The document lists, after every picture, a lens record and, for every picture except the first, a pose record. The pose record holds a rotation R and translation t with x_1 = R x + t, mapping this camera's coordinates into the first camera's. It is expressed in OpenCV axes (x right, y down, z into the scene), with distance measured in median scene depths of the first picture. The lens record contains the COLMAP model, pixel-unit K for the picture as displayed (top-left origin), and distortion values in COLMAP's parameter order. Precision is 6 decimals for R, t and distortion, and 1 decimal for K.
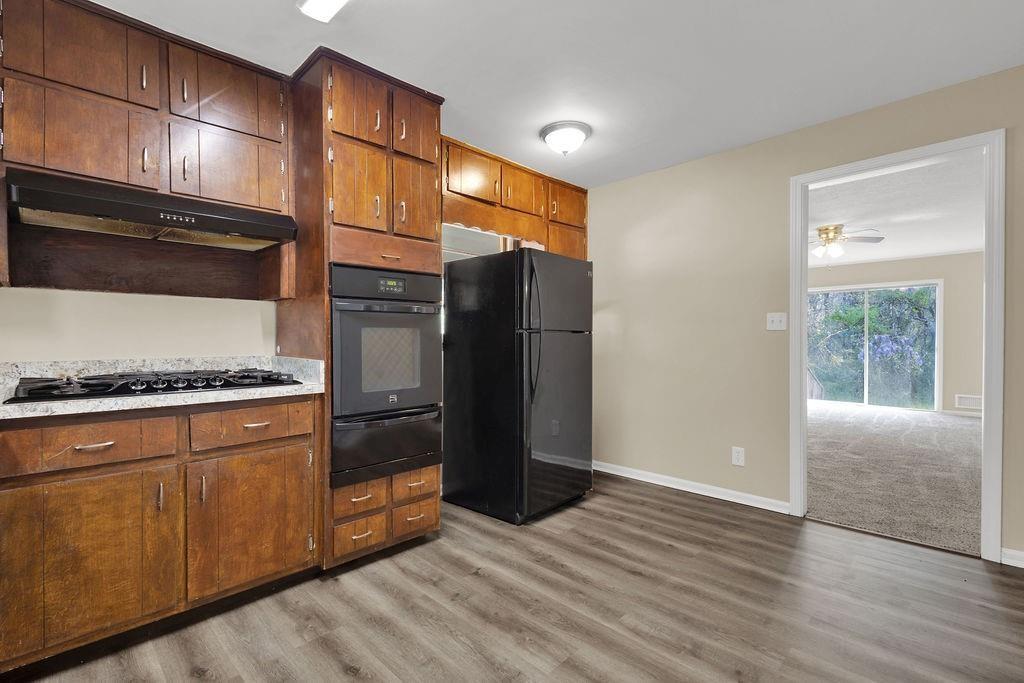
lens RADIAL K [[469.7, 0, 505.6], [0, 469.7, 342.8], [0, 0, 1]] dist [0.012162, 0.000068]
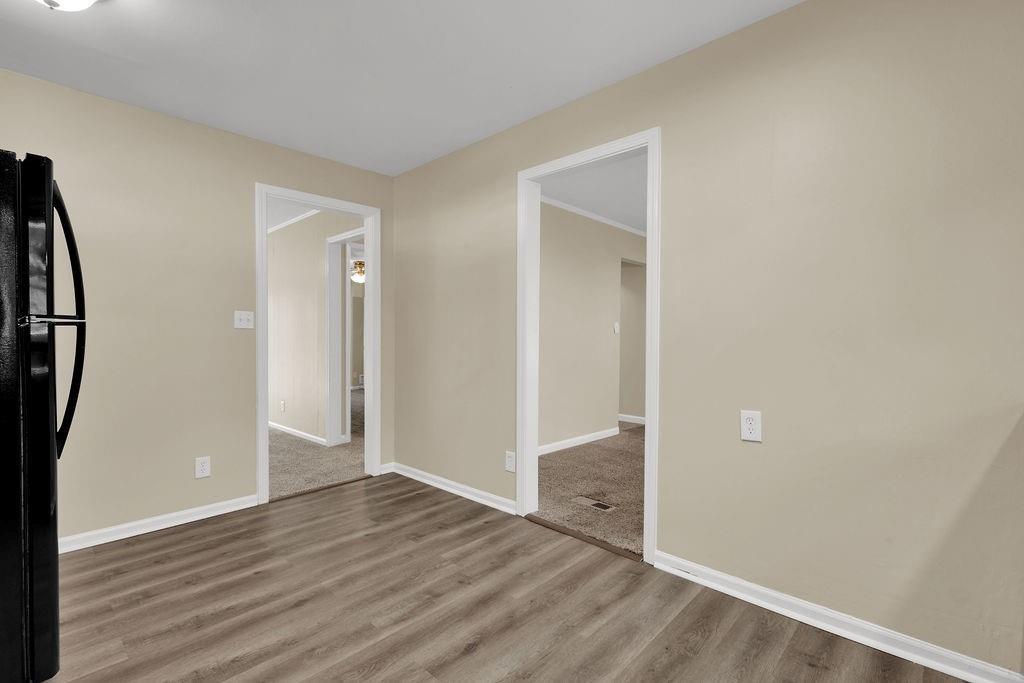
lens RADIAL K [[469.7, 0, 505.6], [0, 469.7, 342.8], [0, 0, 1]] dist [0.012162, 0.000068]
pose [[-0.027128, -0.007910, 0.999601, -0.609937], [0.004722, 0.999957, 0.008041, -0.001984], [-0.999621, 0.004938, -0.027090, 0.638924]]
